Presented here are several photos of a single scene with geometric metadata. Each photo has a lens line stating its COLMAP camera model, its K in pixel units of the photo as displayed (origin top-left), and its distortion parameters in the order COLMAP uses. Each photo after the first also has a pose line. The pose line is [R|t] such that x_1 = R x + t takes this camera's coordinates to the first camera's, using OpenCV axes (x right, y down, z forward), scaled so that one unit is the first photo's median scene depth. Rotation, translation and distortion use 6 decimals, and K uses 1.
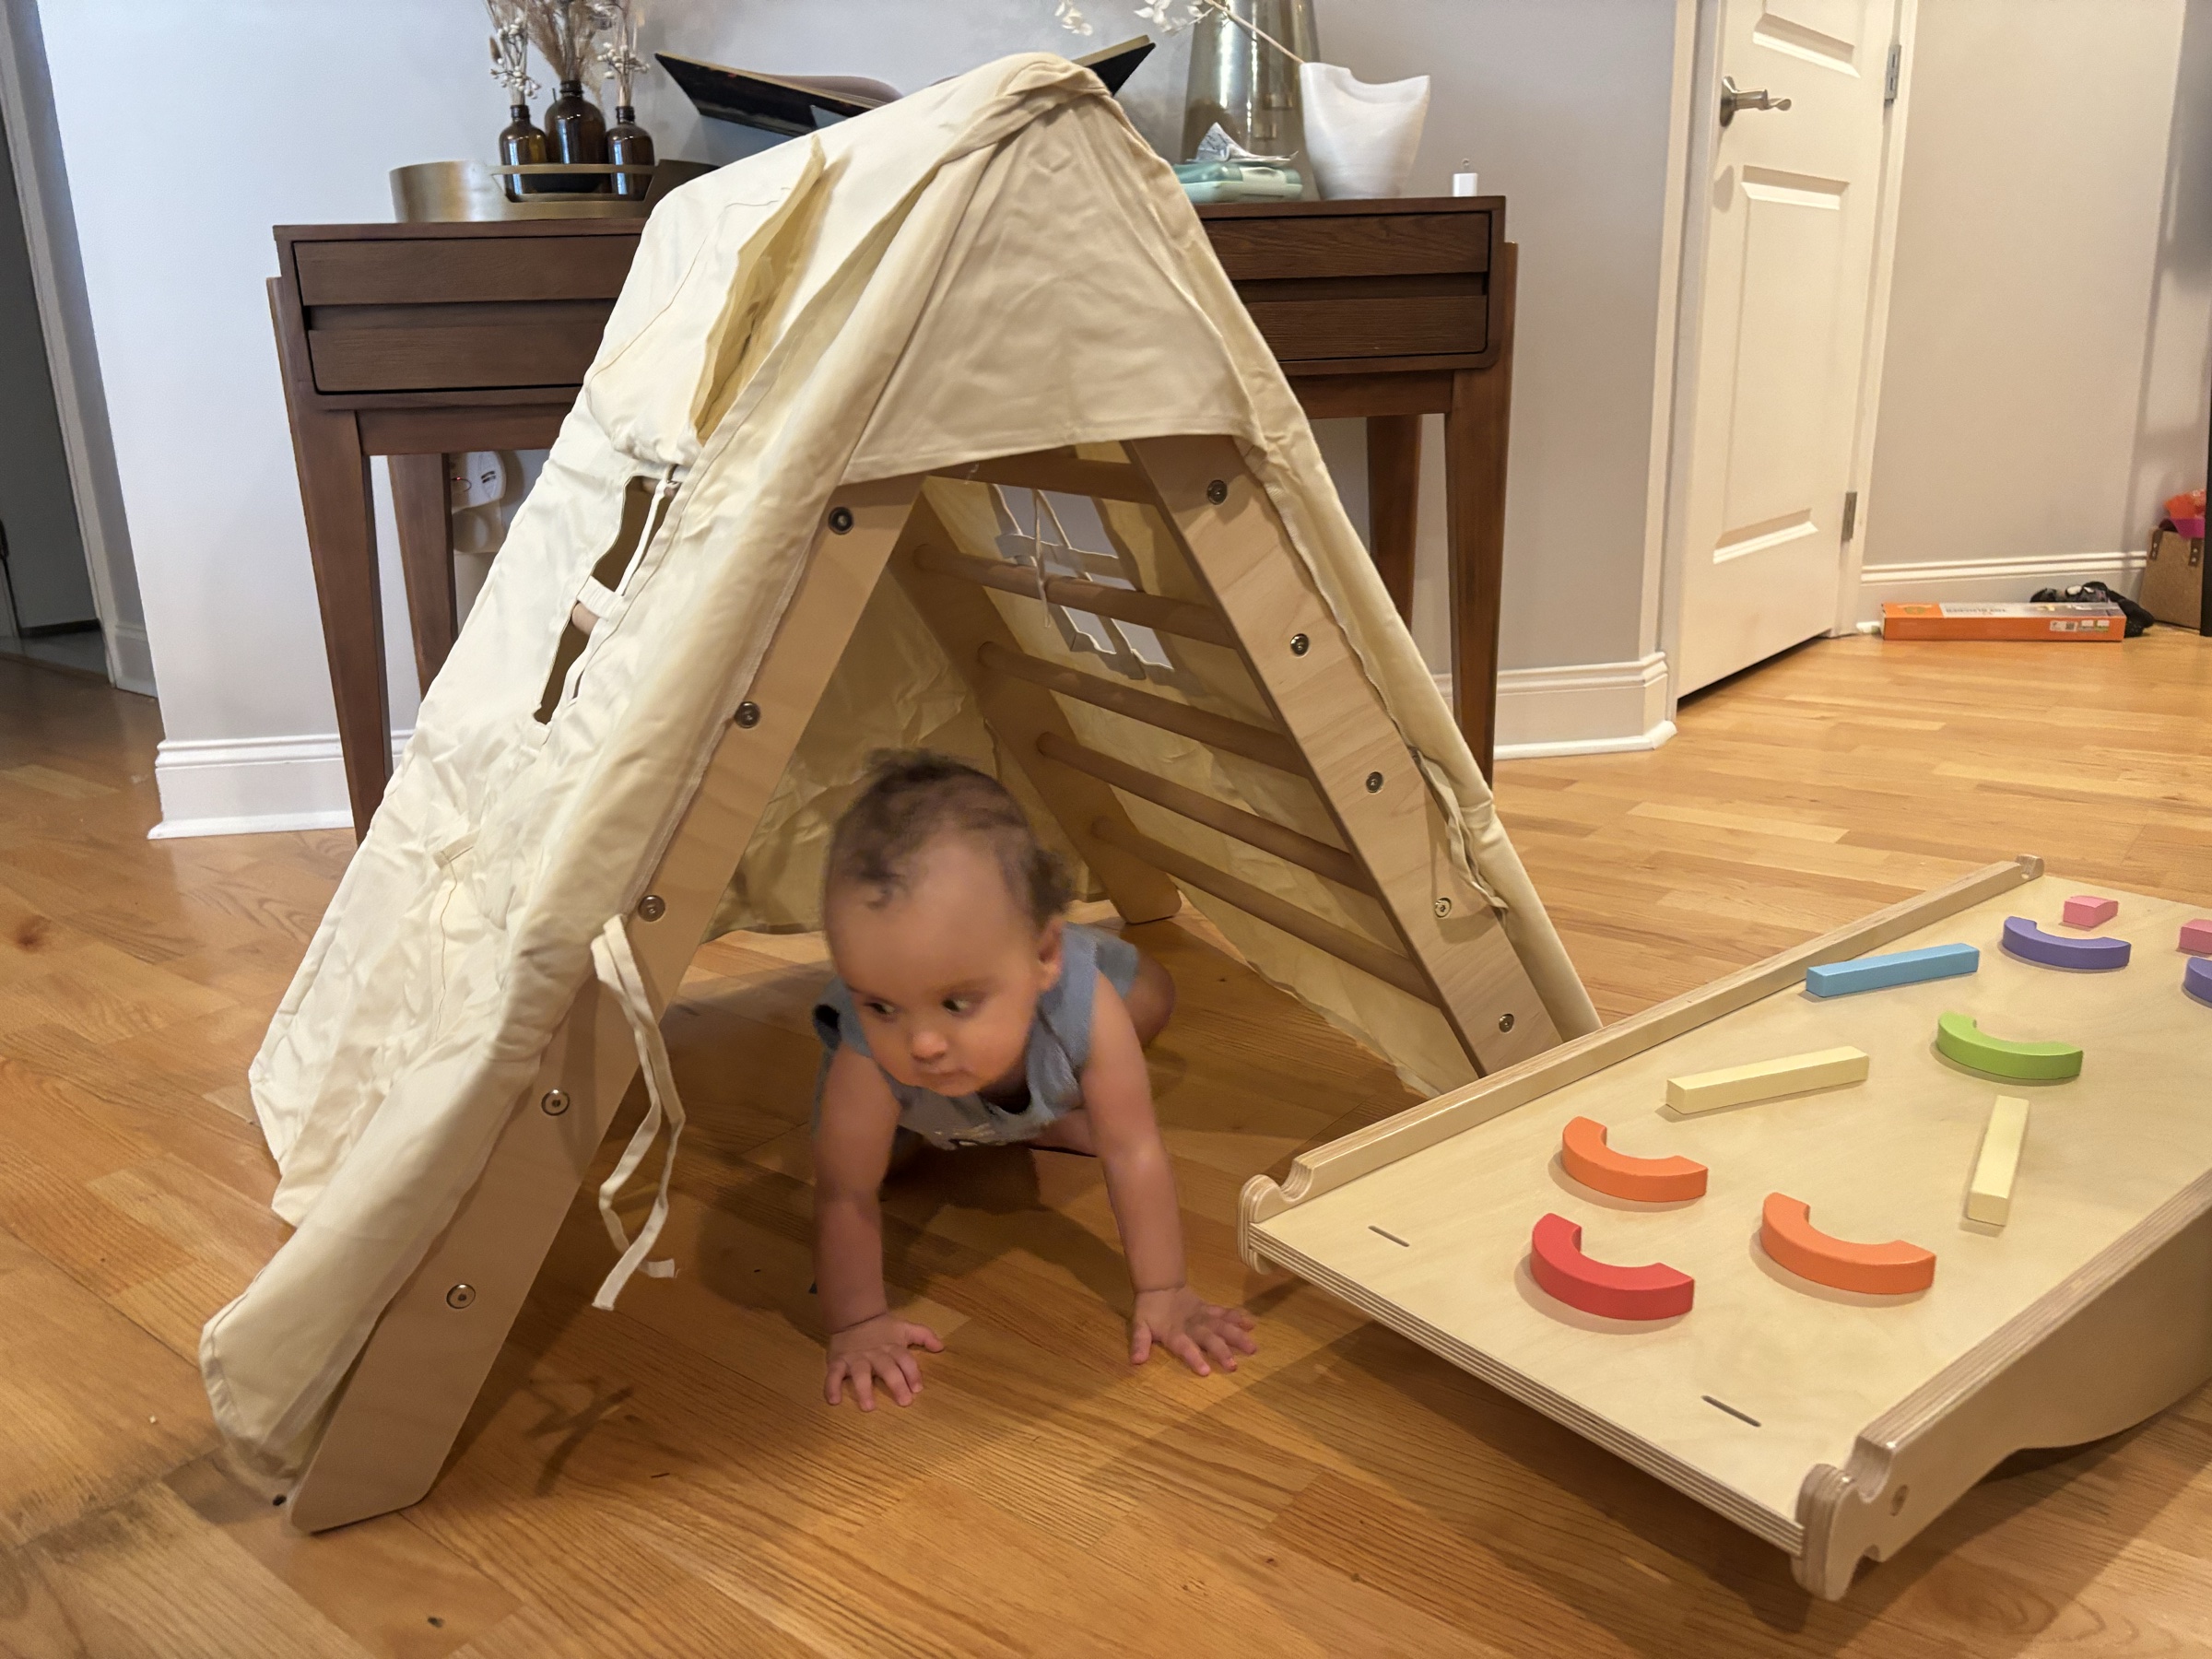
lens RADIAL K [[1676.9, 0, 1106.0], [0, 1676.9, 829.5], [0, 0, 1]] dist [0.001632, 0.000194]
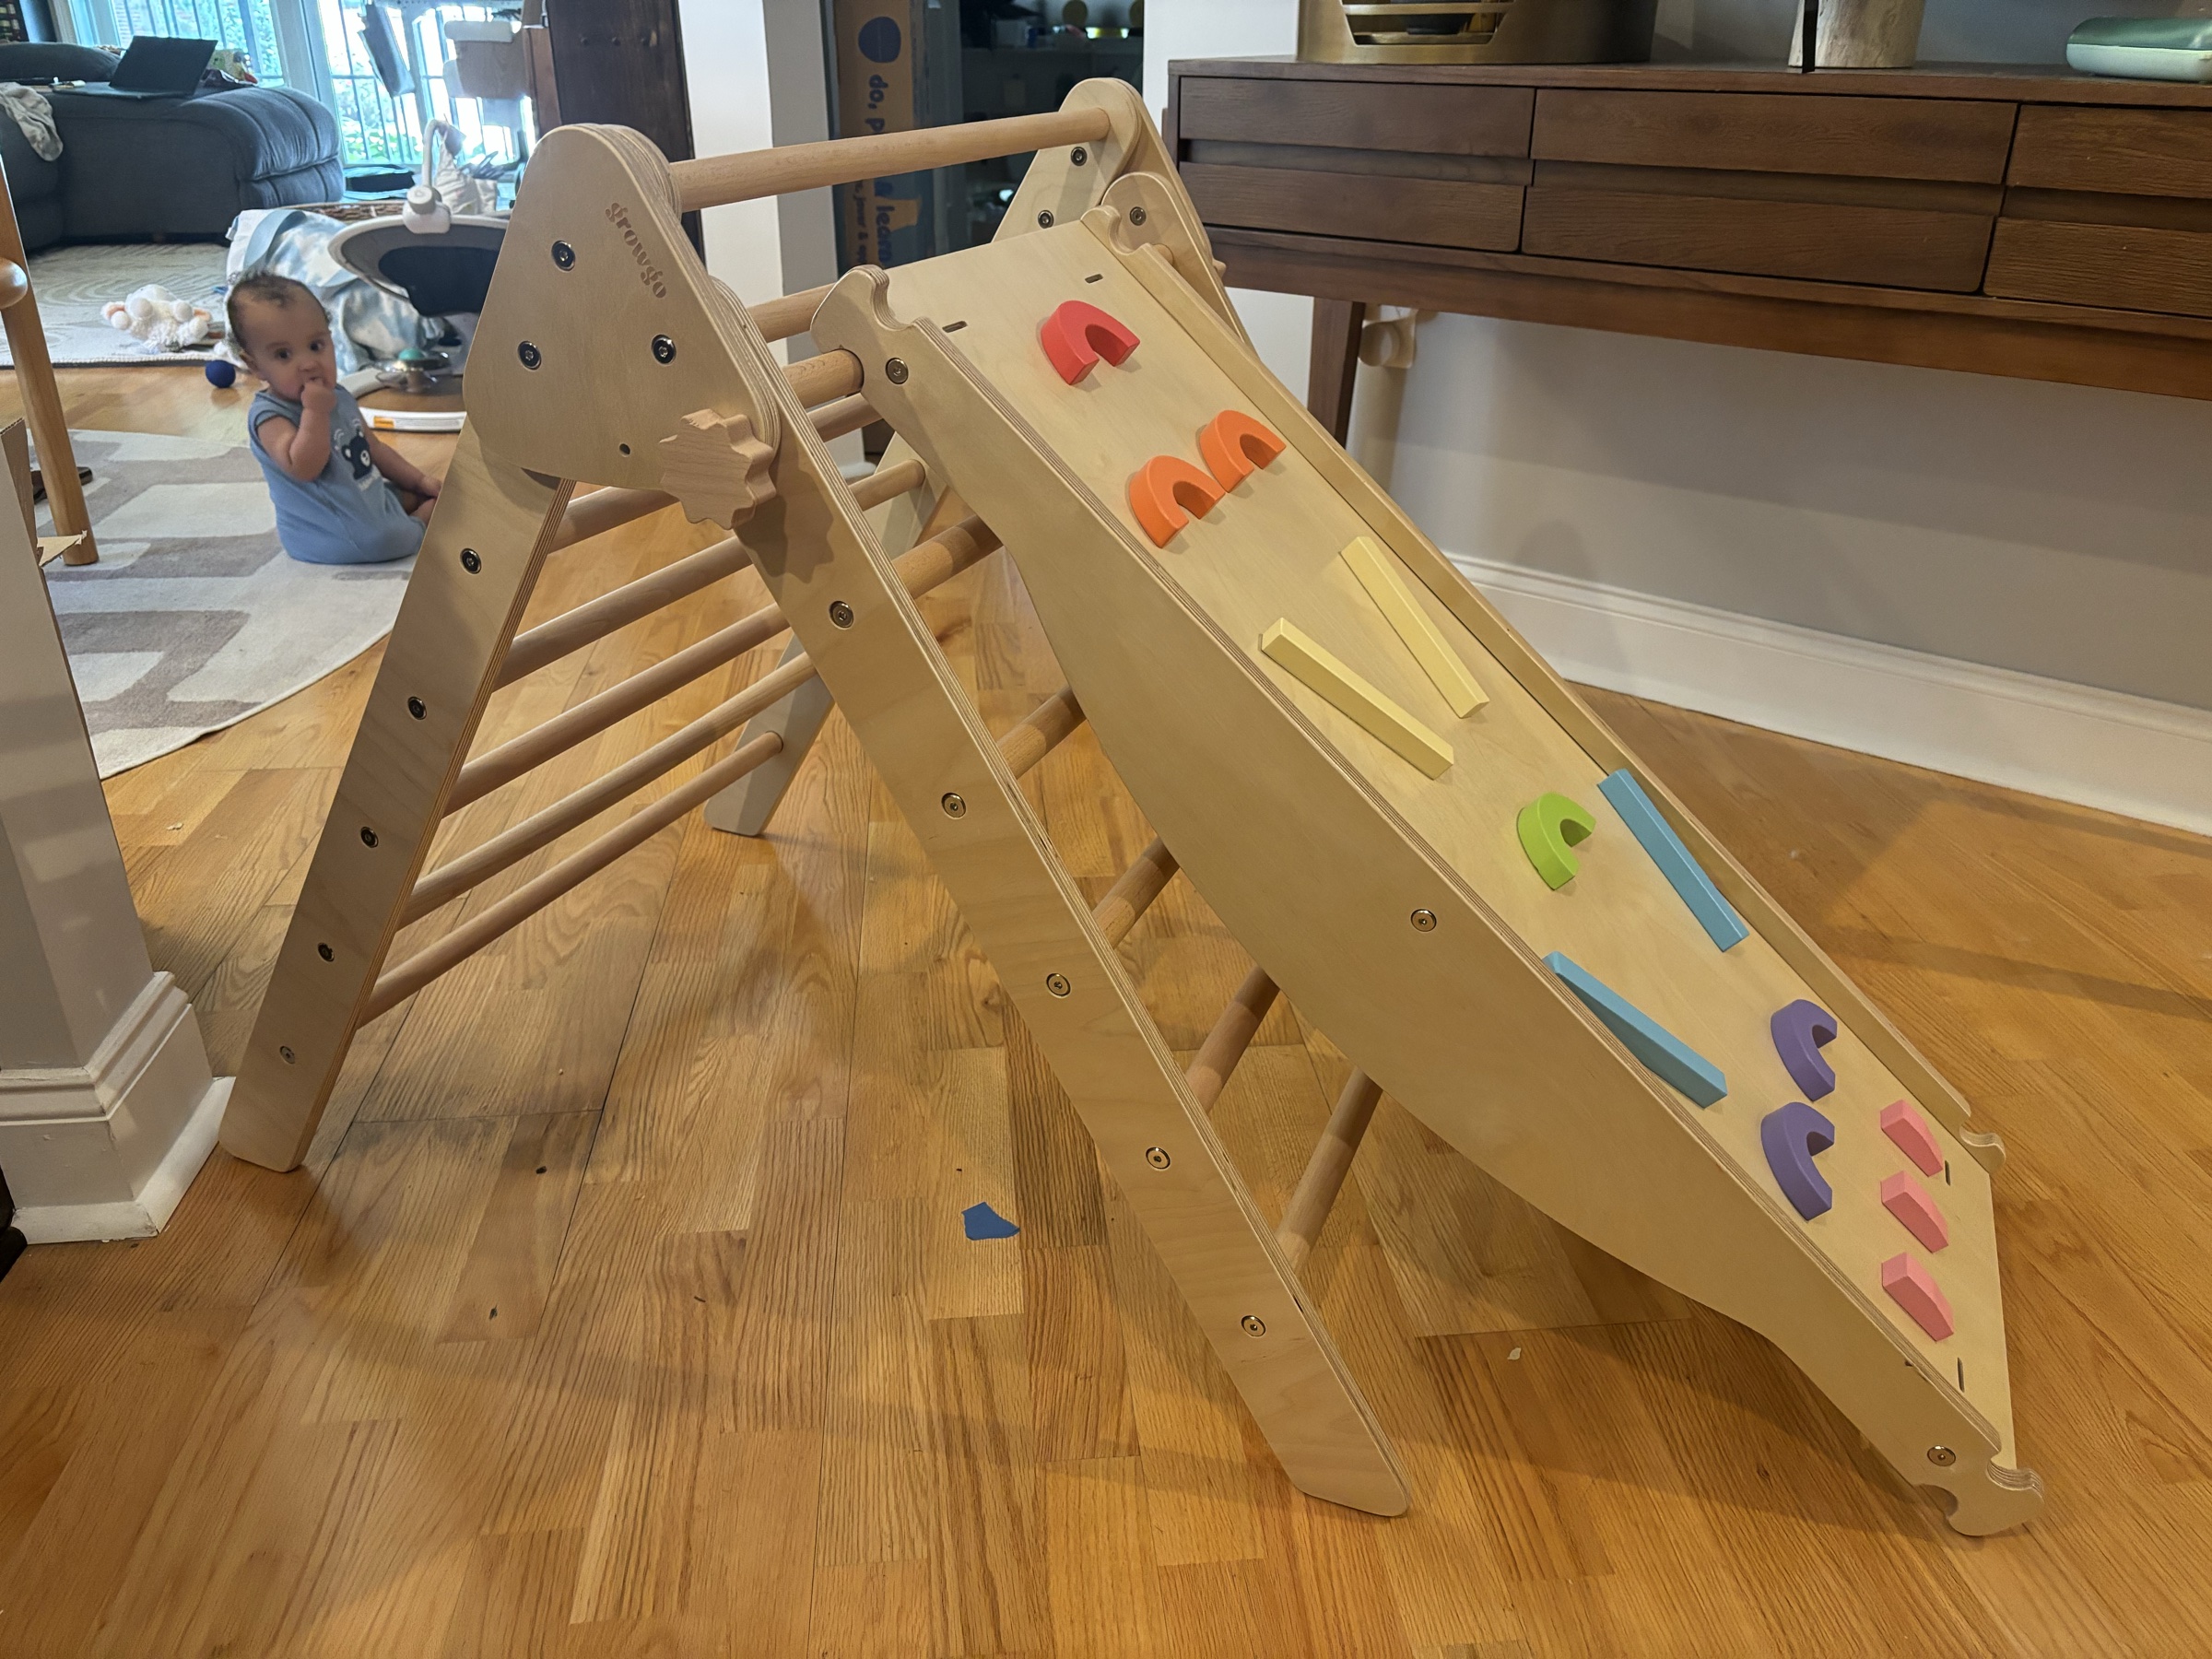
lens RADIAL K [[1676.9, 0, 1106.0], [0, 1676.9, 829.5], [0, 0, 1]] dist [0.001632, 0.000194]
pose [[0.694208, 0.339390, -0.634736, 0.319189], [-0.217003, 0.939509, 0.265016, -0.173534], [0.686283, -0.046237, 0.725863, 0.175031]]
